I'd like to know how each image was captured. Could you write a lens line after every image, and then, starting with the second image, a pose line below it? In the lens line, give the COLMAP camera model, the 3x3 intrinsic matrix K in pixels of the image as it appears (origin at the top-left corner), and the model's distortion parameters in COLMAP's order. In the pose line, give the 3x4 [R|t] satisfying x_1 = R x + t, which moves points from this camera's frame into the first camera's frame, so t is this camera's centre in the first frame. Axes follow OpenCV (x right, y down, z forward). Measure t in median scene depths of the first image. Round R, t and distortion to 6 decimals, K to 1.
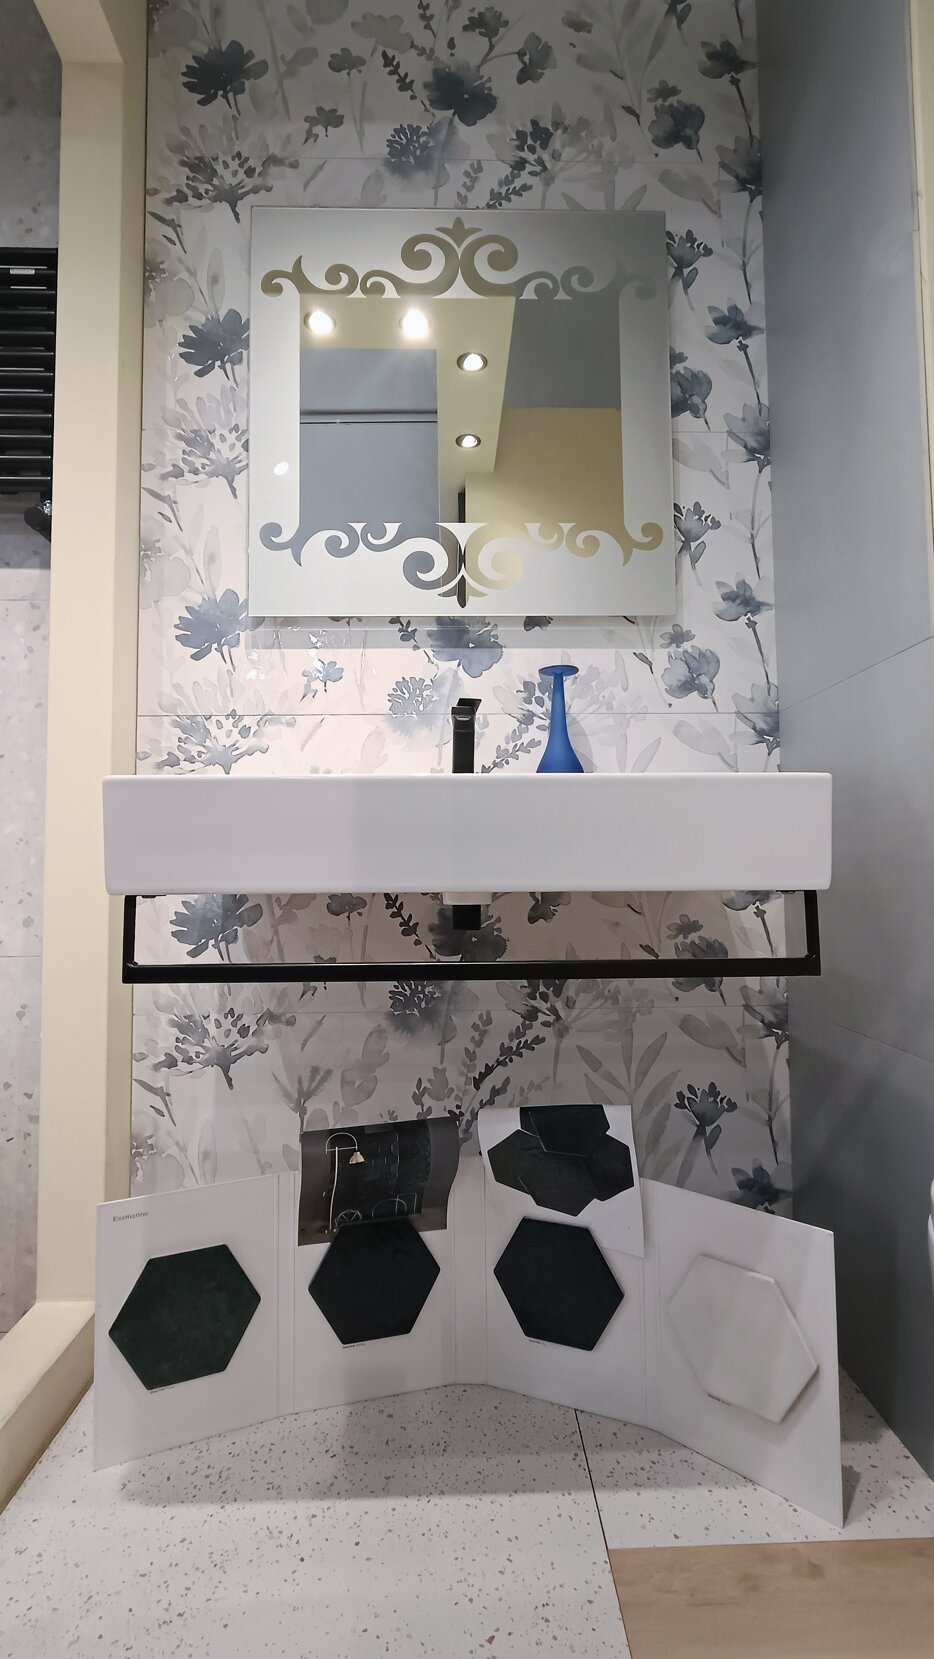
lens RADIAL K [[772.0, 0, 461.4], [0, 772.0, 830.6], [0, 0, 1]] dist [-0.001550, 0.003194]
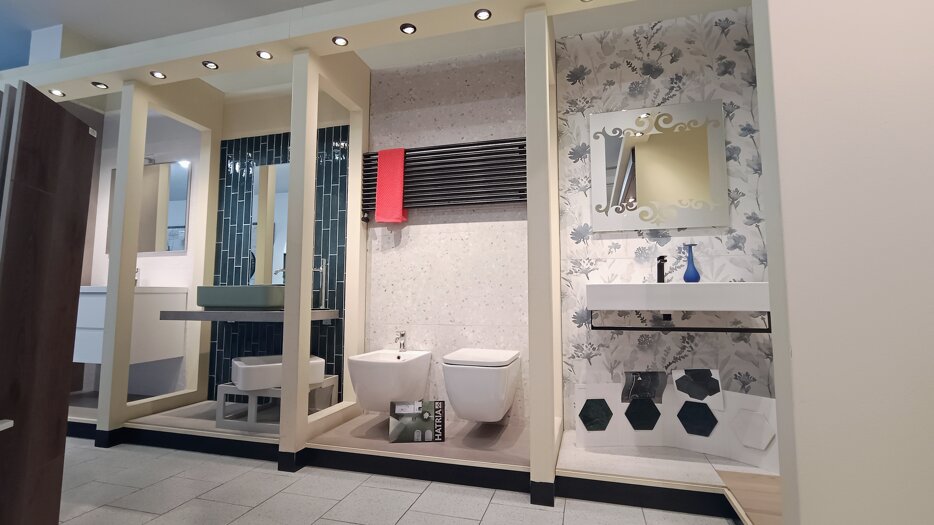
lens RADIAL K [[434.6, 0, 463.7], [0, 434.6, 261.2], [0, 0, 1]] dist [-0.001550, 0.003194]
pose [[0.955344, -0.018742, -0.294901, -0.251010], [0.010241, 0.999487, -0.030345, -0.085364], [0.295319, 0.025969, 0.955046, -1.059129]]
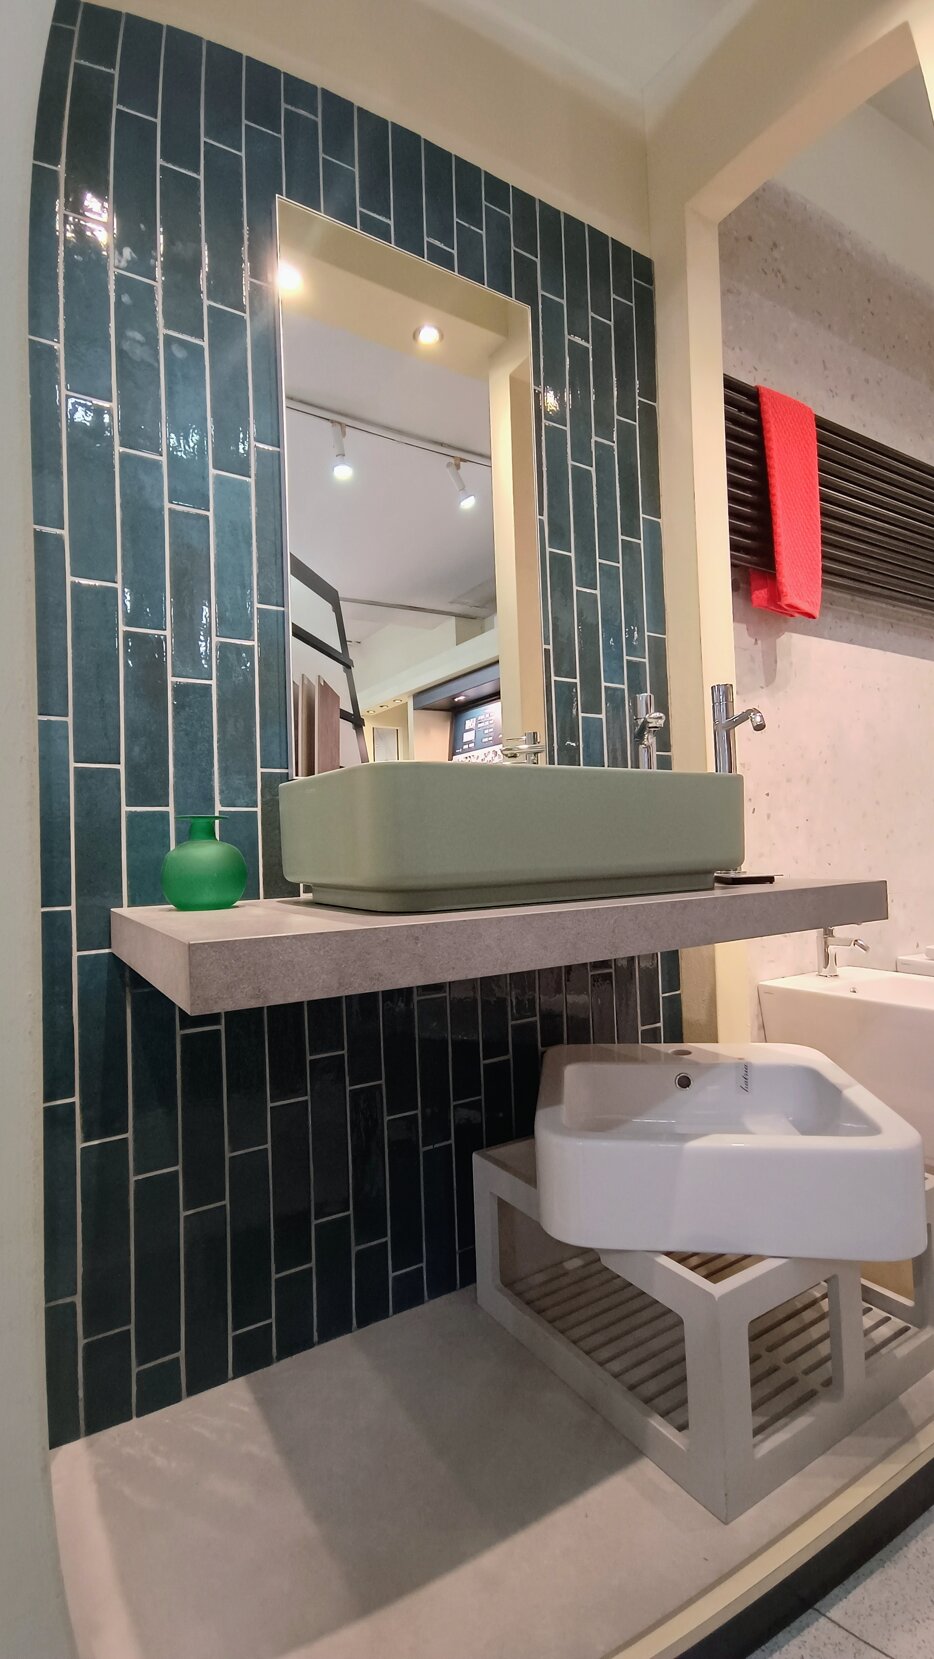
lens RADIAL K [[772.0, 0, 472.6], [0, 772.0, 841.1], [0, 0, 1]] dist [-0.001550, 0.003194]
pose [[0.855682, -0.014837, 0.517289, -2.434200], [-0.004599, 0.999331, 0.036271, -0.000259], [-0.517482, -0.033416, 0.855042, 0.051360]]
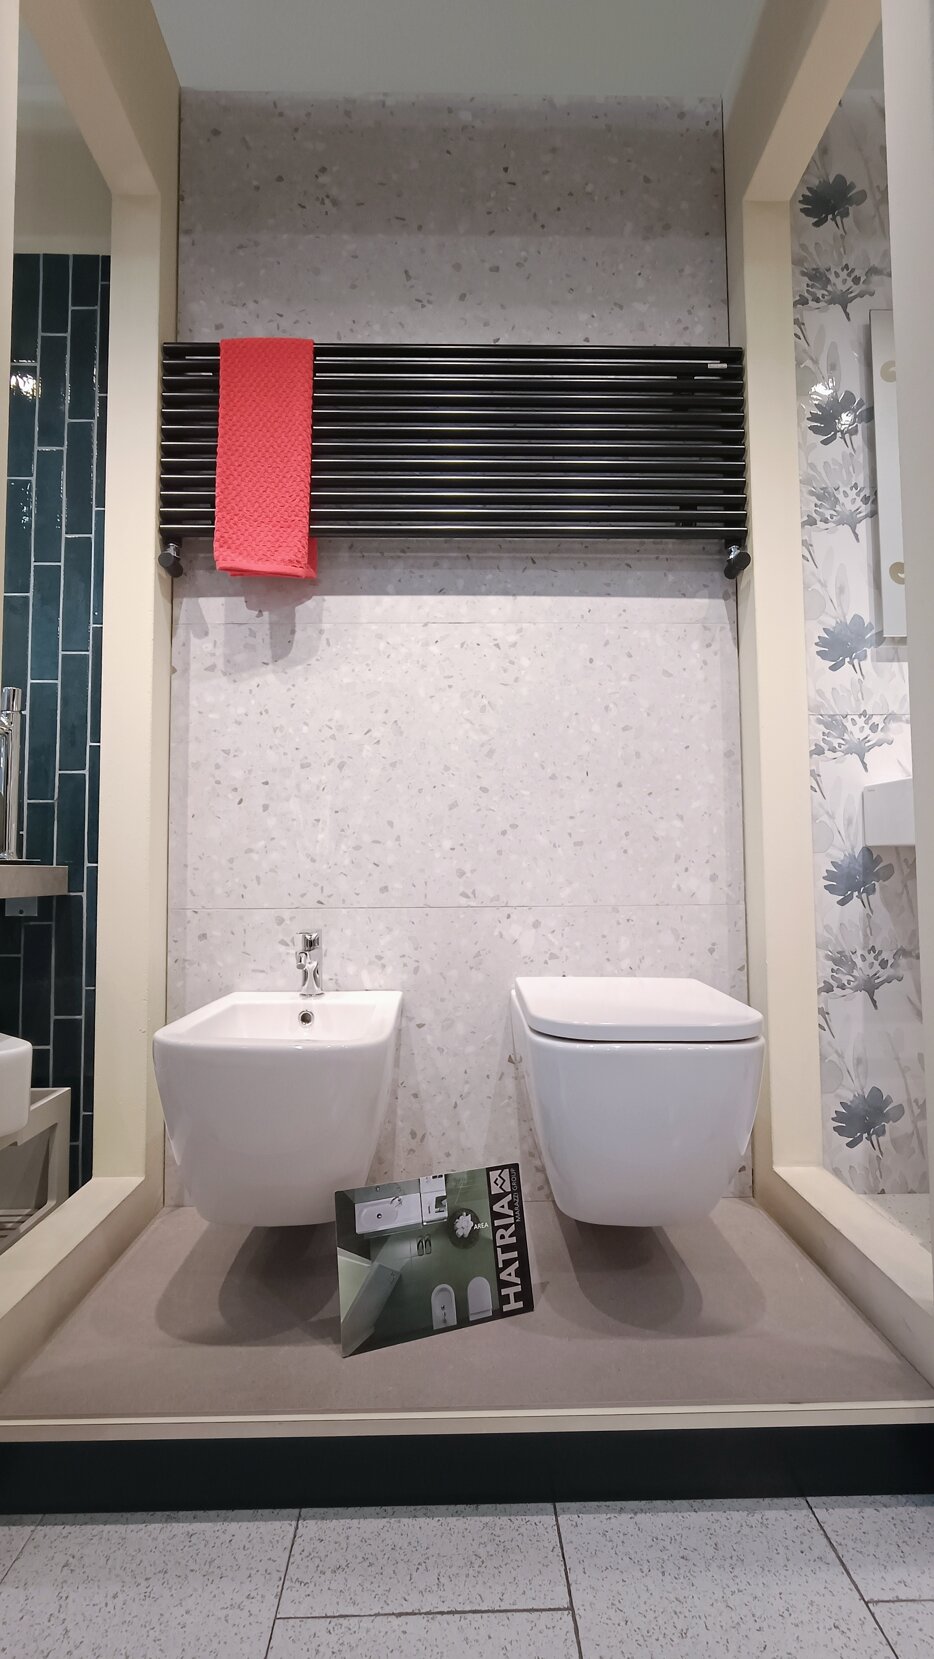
lens RADIAL K [[772.0, 0, 461.3], [0, 772.0, 830.3], [0, 0, 1]] dist [-0.001550, 0.003194]
pose [[1.000000, -0.000001, -0.000459, -0.949339], [0.000001, 1.000000, -0.000408, 0.040182], [0.000459, 0.000408, 1.000000, -0.260719]]
